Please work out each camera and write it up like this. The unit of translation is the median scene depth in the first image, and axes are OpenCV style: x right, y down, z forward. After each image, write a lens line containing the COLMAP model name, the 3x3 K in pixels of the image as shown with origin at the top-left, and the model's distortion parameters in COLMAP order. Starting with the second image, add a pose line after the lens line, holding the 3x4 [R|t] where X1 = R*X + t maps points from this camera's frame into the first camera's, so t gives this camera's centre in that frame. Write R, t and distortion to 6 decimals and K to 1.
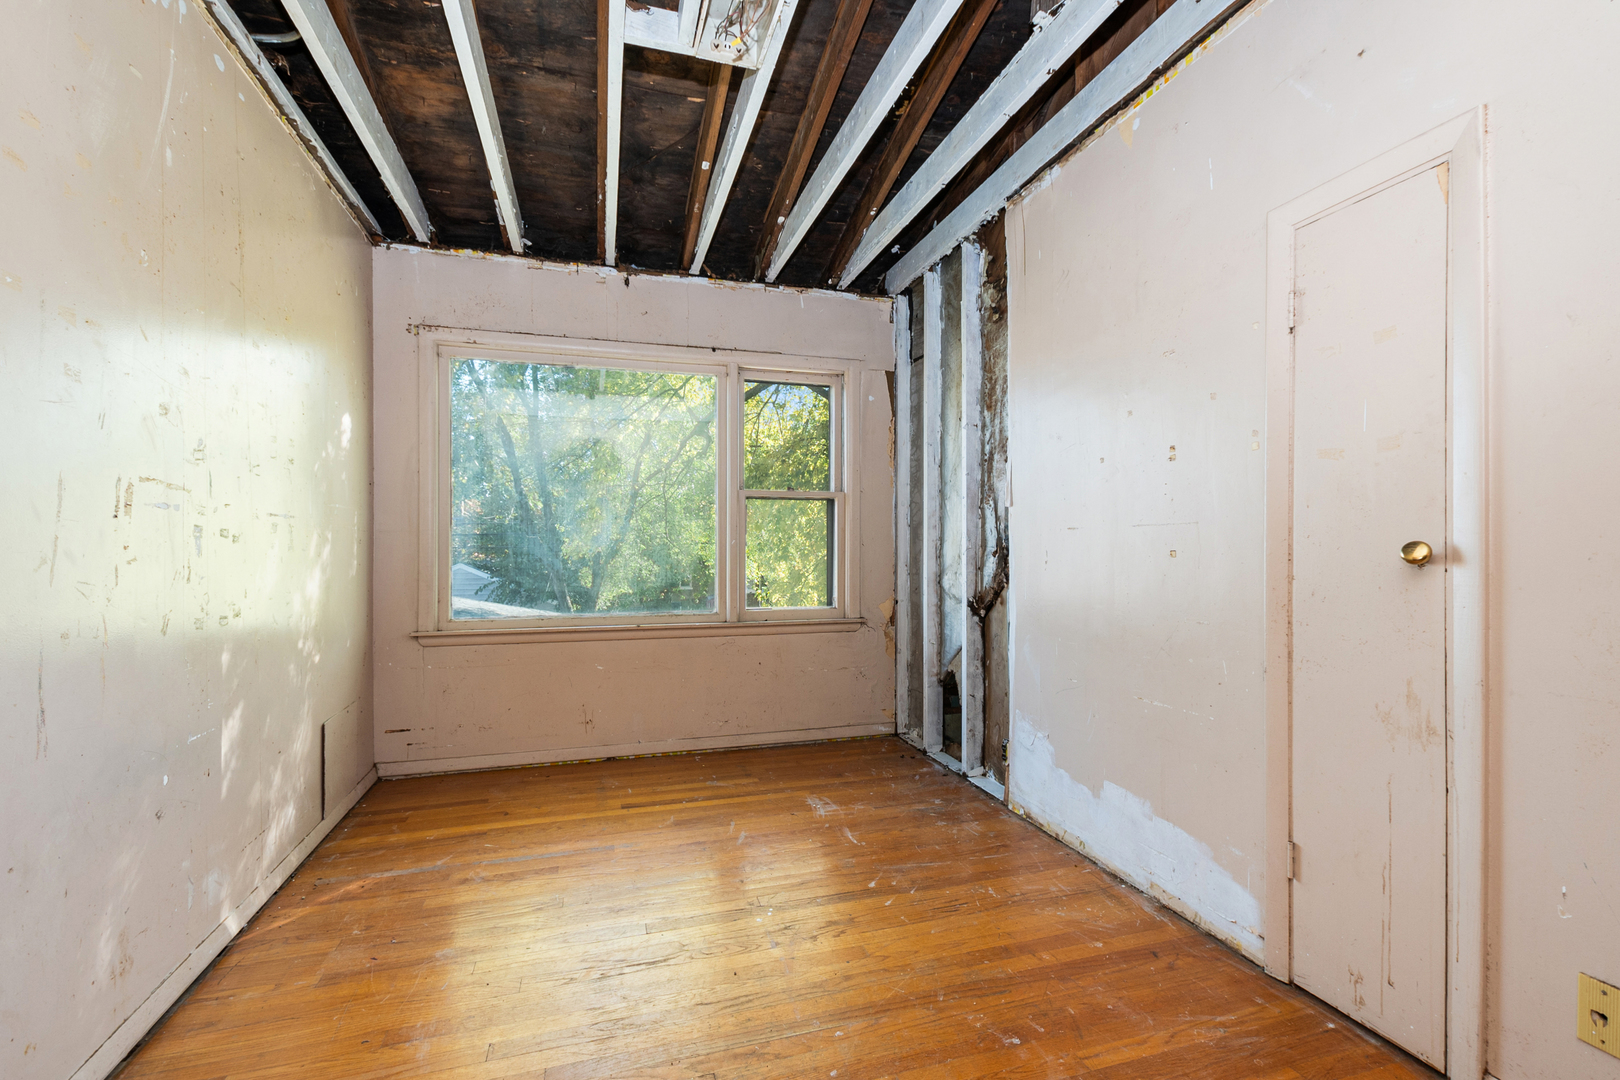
lens RADIAL K [[712.4, 0, 810.5], [0, 712.4, 544.2], [0, 0, 1]] dist [-0.000414, -0.002140]
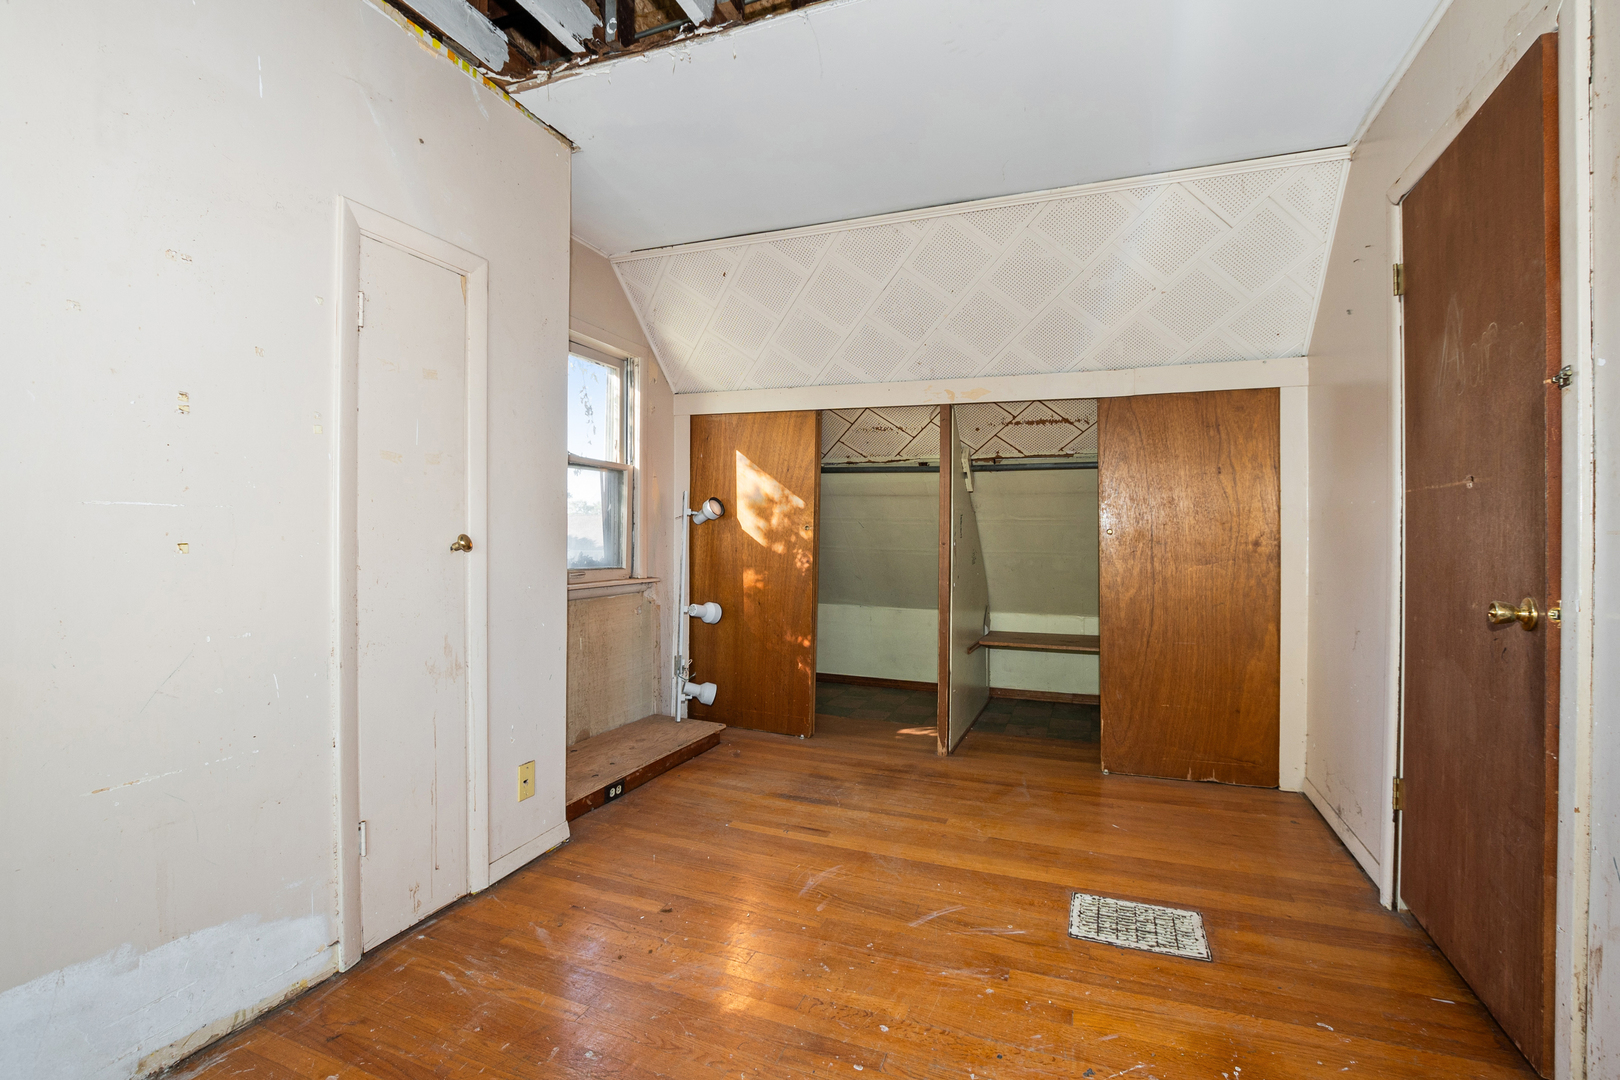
lens RADIAL K [[712.4, 0, 812.4], [0, 712.4, 540.1], [0, 0, 1]] dist [-0.000414, -0.002140]
pose [[-0.775751, -0.006827, 0.631002, -0.501547], [-0.007829, 0.999969, 0.001194, 0.000944], [-0.630991, -0.004014, -0.775780, 1.431841]]
